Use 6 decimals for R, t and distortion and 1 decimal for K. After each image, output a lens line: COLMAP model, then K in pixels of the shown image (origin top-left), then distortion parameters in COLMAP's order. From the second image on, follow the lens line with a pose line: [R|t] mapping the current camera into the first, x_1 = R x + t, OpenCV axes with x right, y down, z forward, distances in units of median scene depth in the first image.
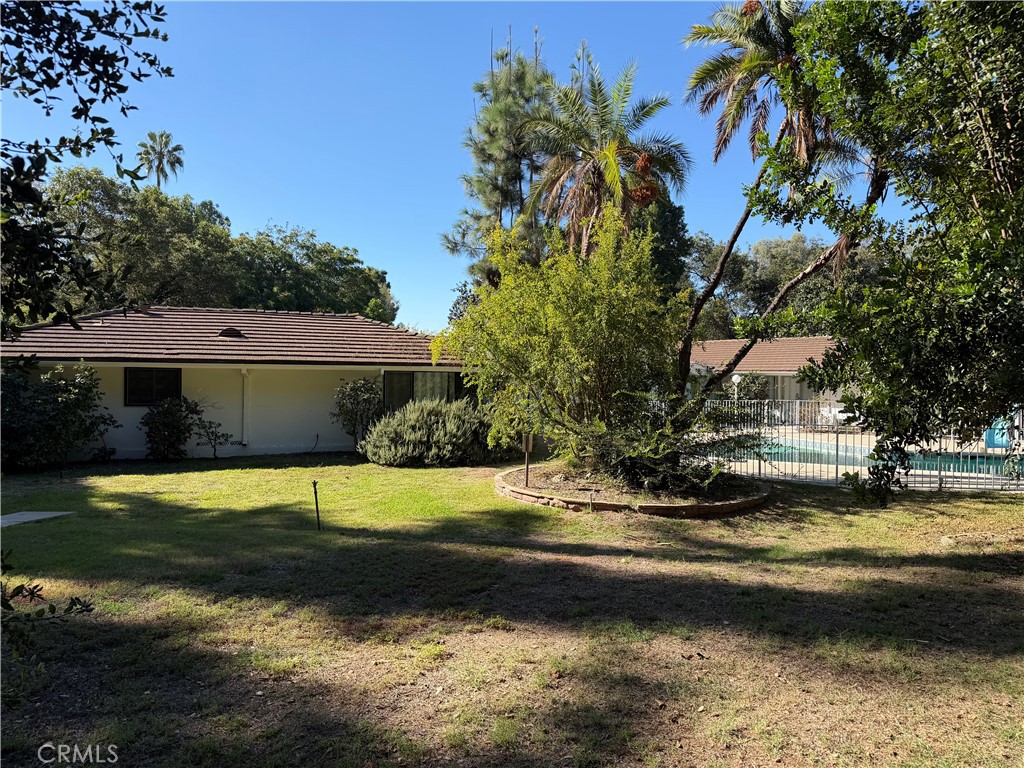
lens RADIAL K [[710.8, 0, 512.0], [0, 710.8, 384.0], [0, 0, 1]] dist [0.127951, -0.139765]
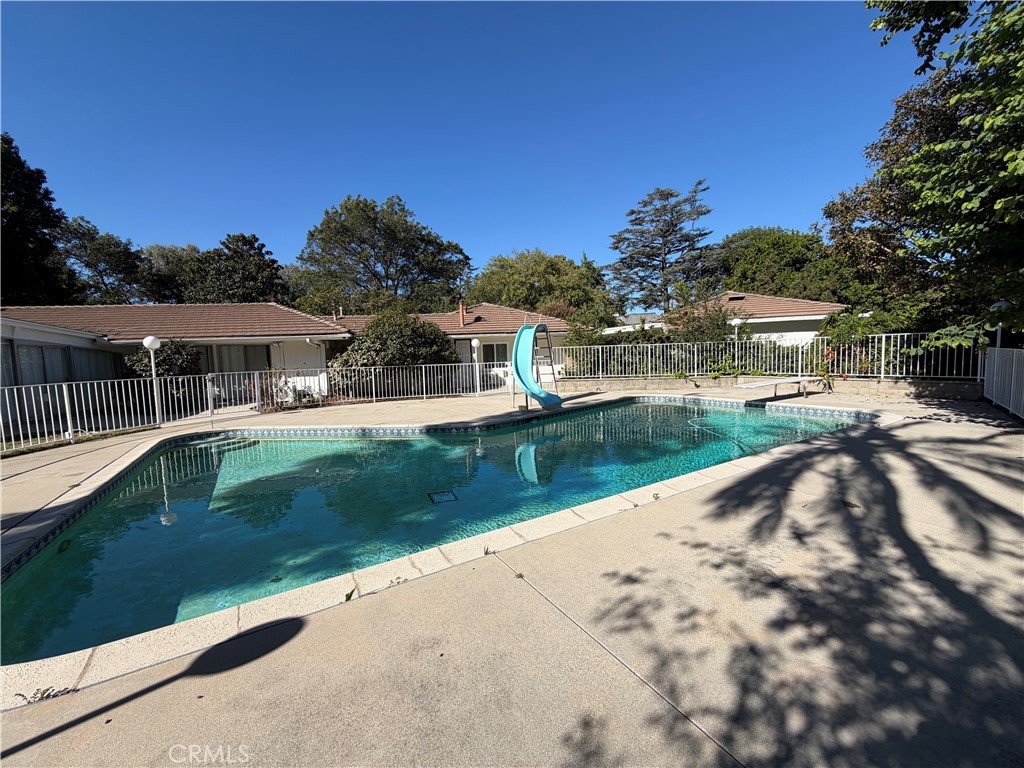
lens RADIAL K [[404.8, 0, 507.6], [0, 404.8, 382.0], [0, 0, 1]] dist [-0.000195, 0.000066]
pose [[0.503997, -0.083100, 0.859698, 0.077004], [0.050417, 0.996494, 0.066766, 0.008569], [-0.862233, 0.009694, 0.506420, 0.261396]]
